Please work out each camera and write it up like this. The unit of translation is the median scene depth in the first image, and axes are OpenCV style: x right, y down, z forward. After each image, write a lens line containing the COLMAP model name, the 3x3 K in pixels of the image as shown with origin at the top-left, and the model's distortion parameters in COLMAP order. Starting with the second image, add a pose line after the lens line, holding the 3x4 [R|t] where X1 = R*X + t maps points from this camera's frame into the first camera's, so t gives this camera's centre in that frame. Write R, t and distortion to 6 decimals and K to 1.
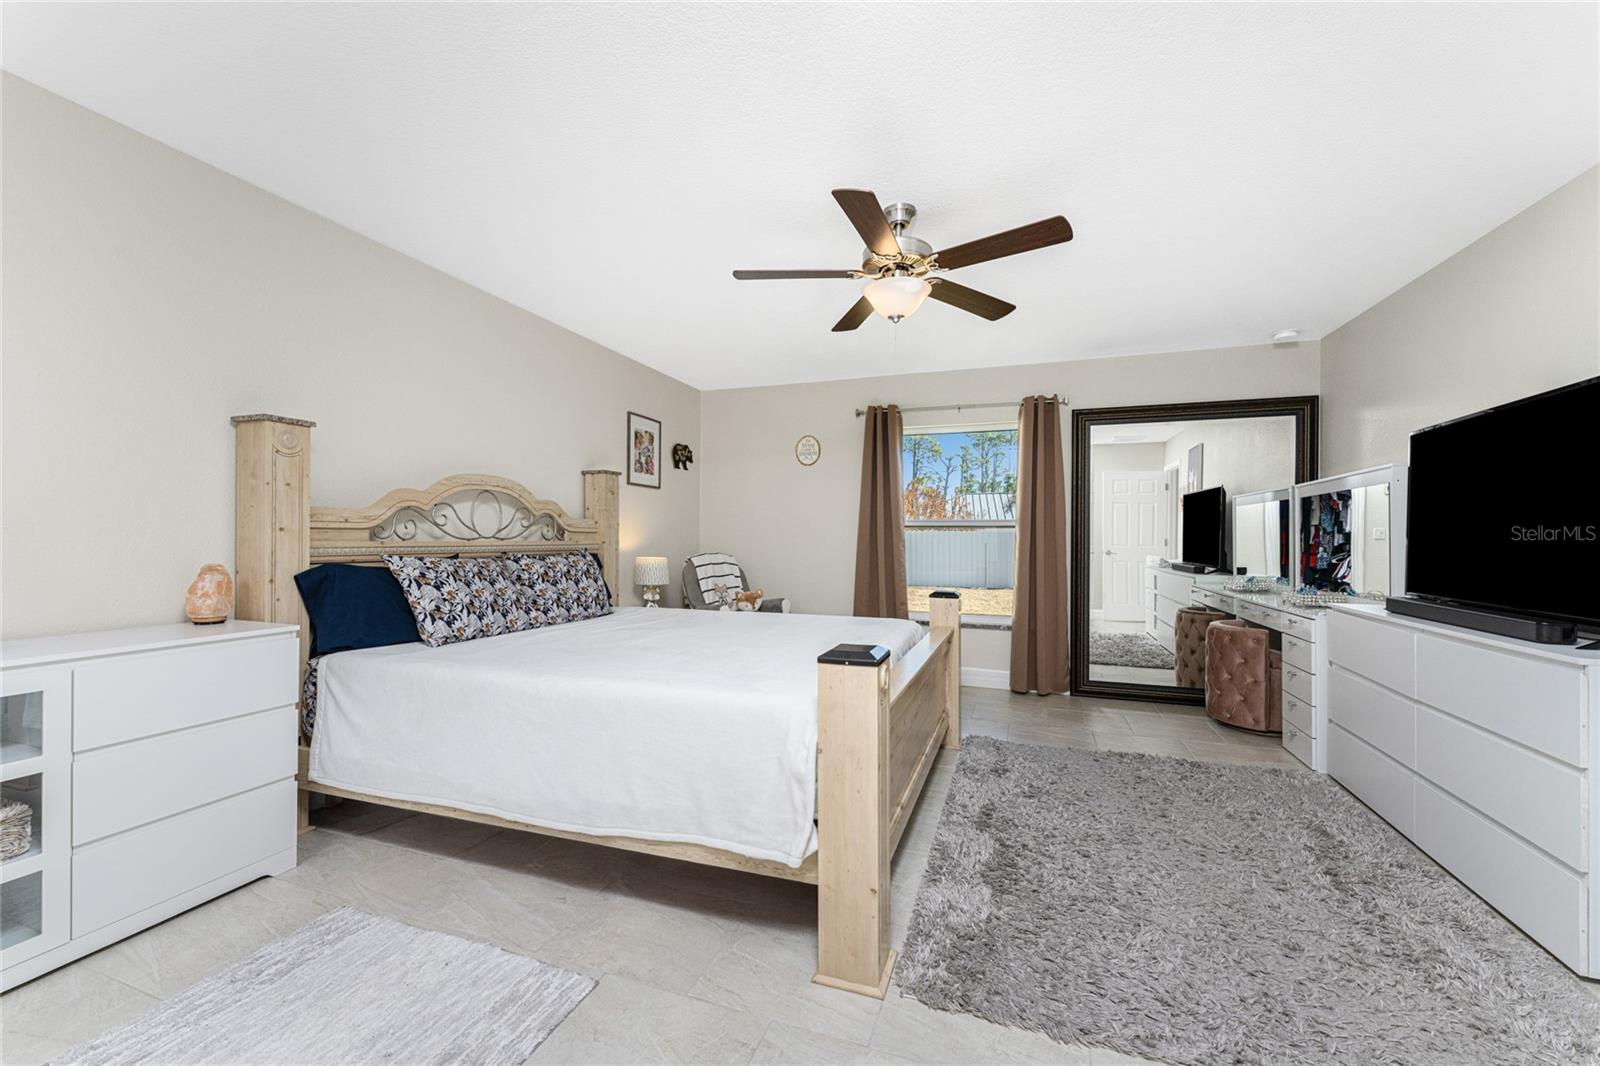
lens RADIAL K [[655.7, 0, 787.2], [0, 655.7, 539.2], [0, 0, 1]] dist [-0.000559, -0.000330]
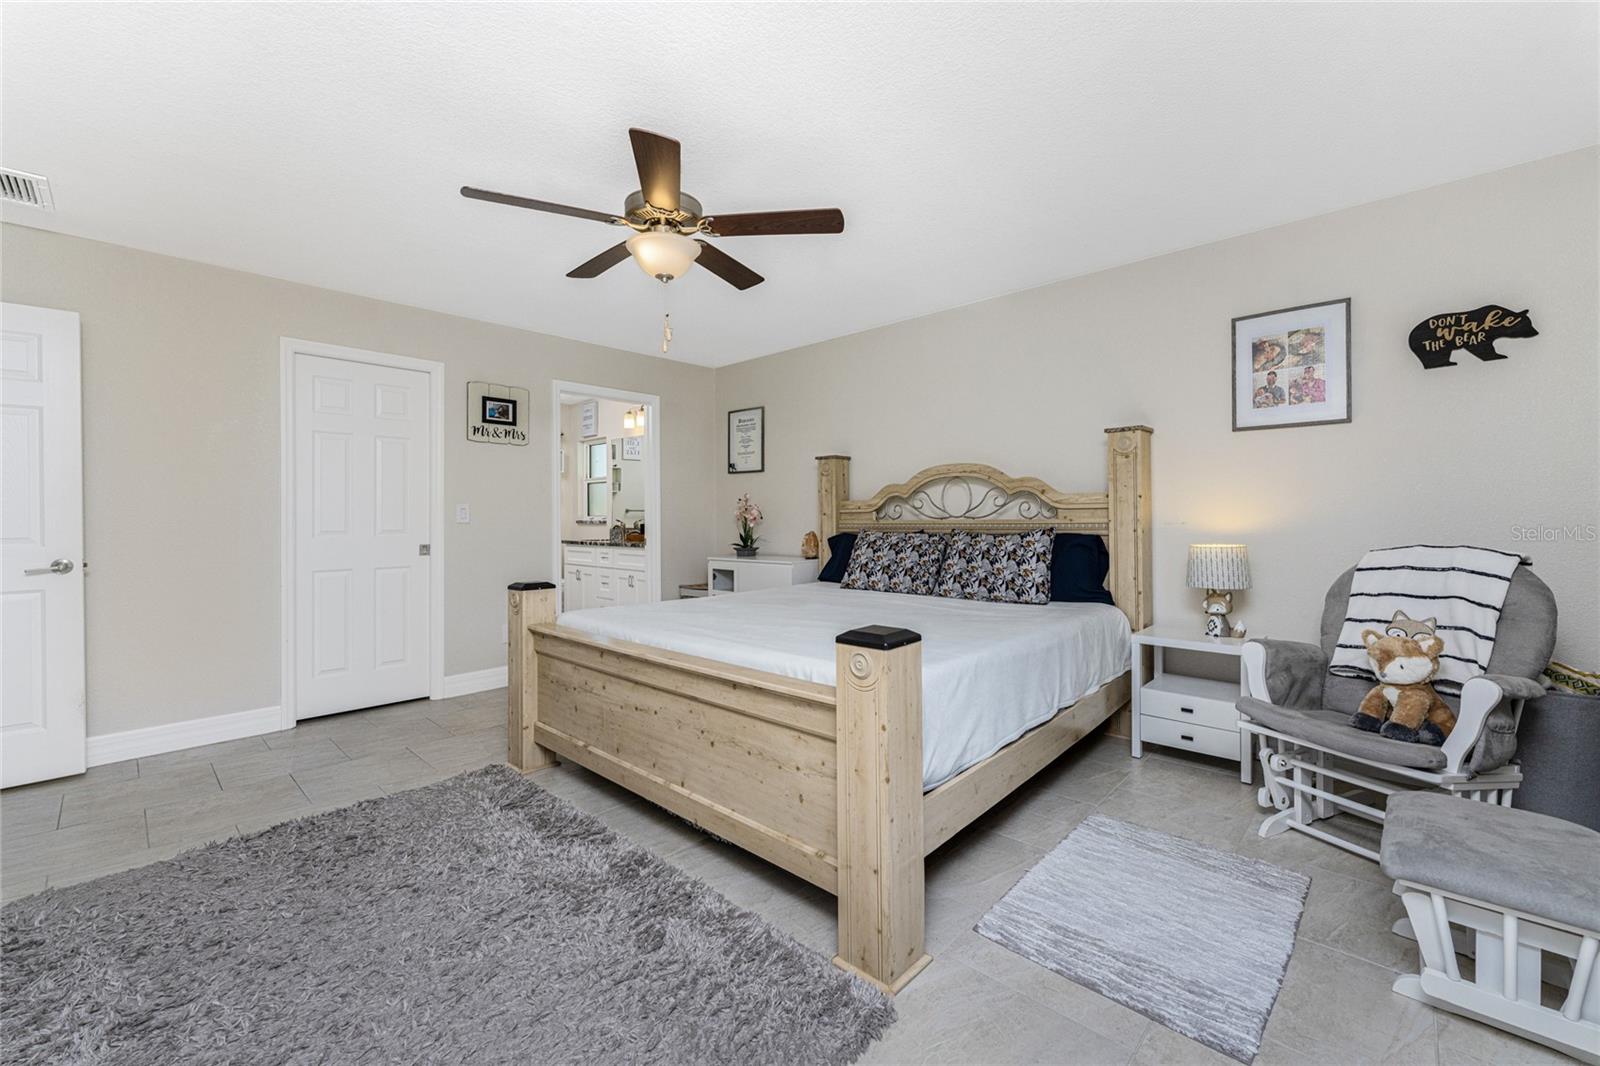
lens RADIAL K [[655.7, 0, 814.2], [0, 655.7, 503.8], [0, 0, 1]] dist [-0.000559, -0.000330]
pose [[-0.384682, -0.013875, -0.922945, 0.675050], [0.012151, 0.999724, -0.020094, -0.004366], [0.922969, -0.018944, -0.384408, 1.128148]]
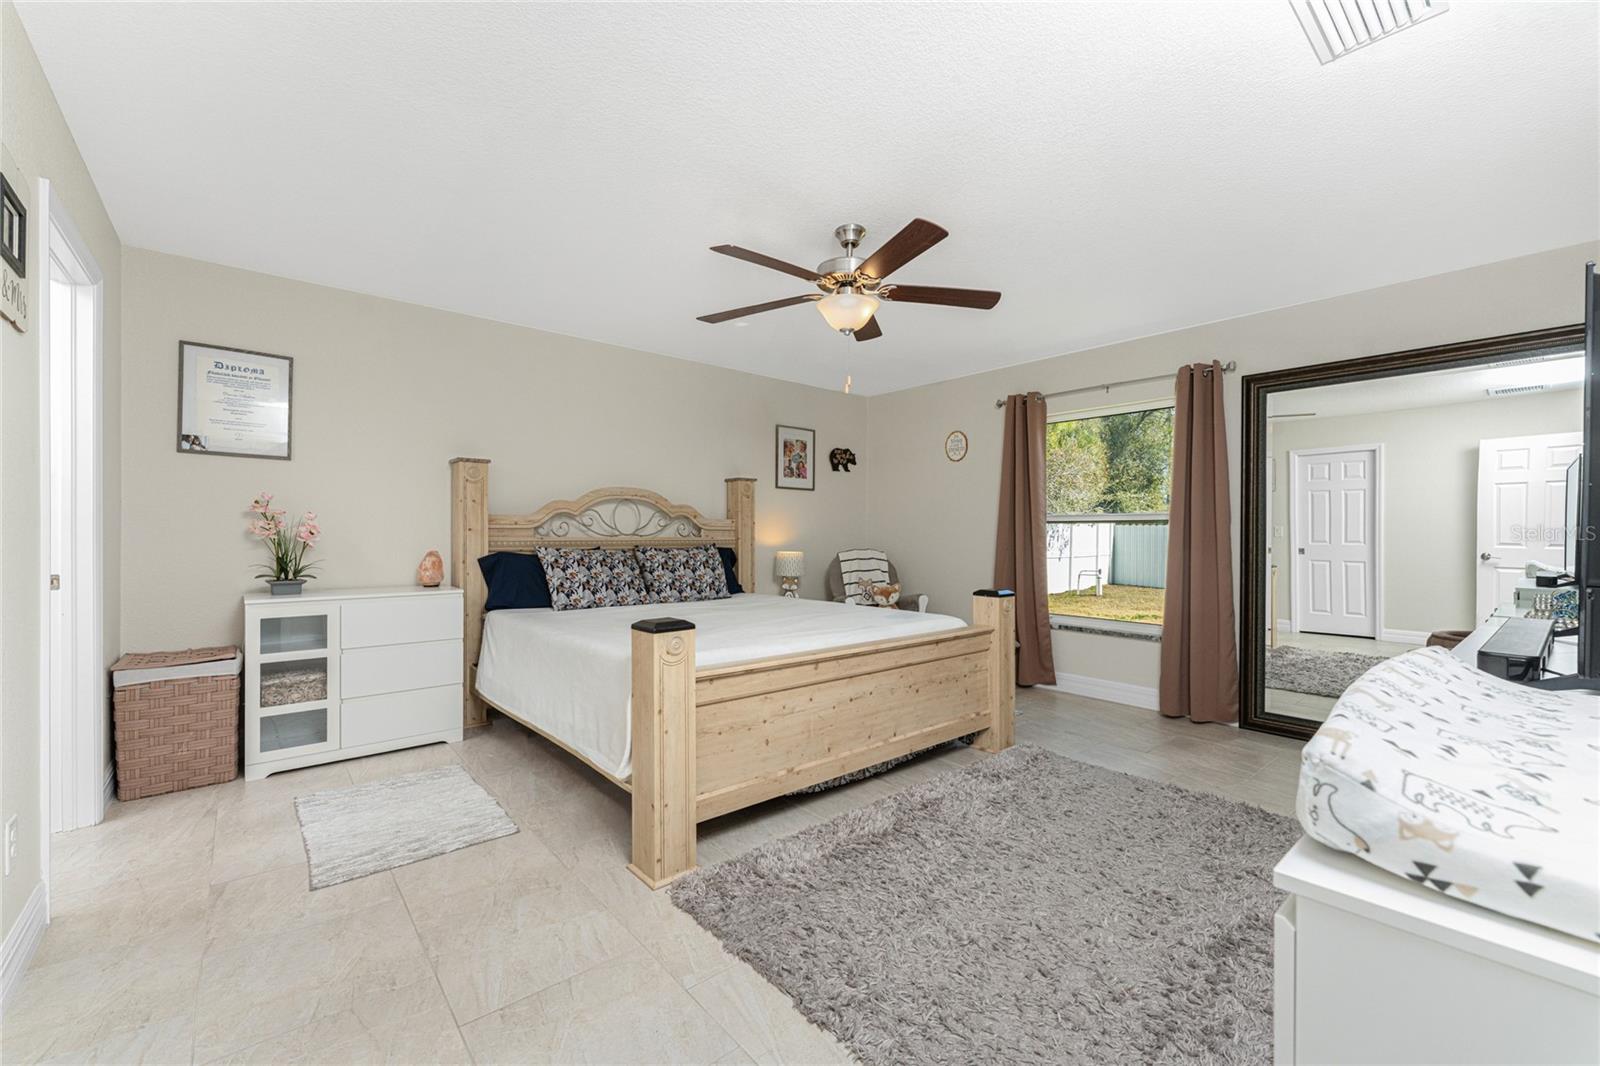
lens RADIAL K [[655.7, 0, 763.6], [0, 655.7, 540.0], [0, 0, 1]] dist [-0.000559, -0.000330]
pose [[0.861272, 0.002861, -0.508135, 0.420915], [-0.000010, 0.999984, 0.005614, 0.000868], [0.508144, -0.004831, 0.861259, -0.001129]]
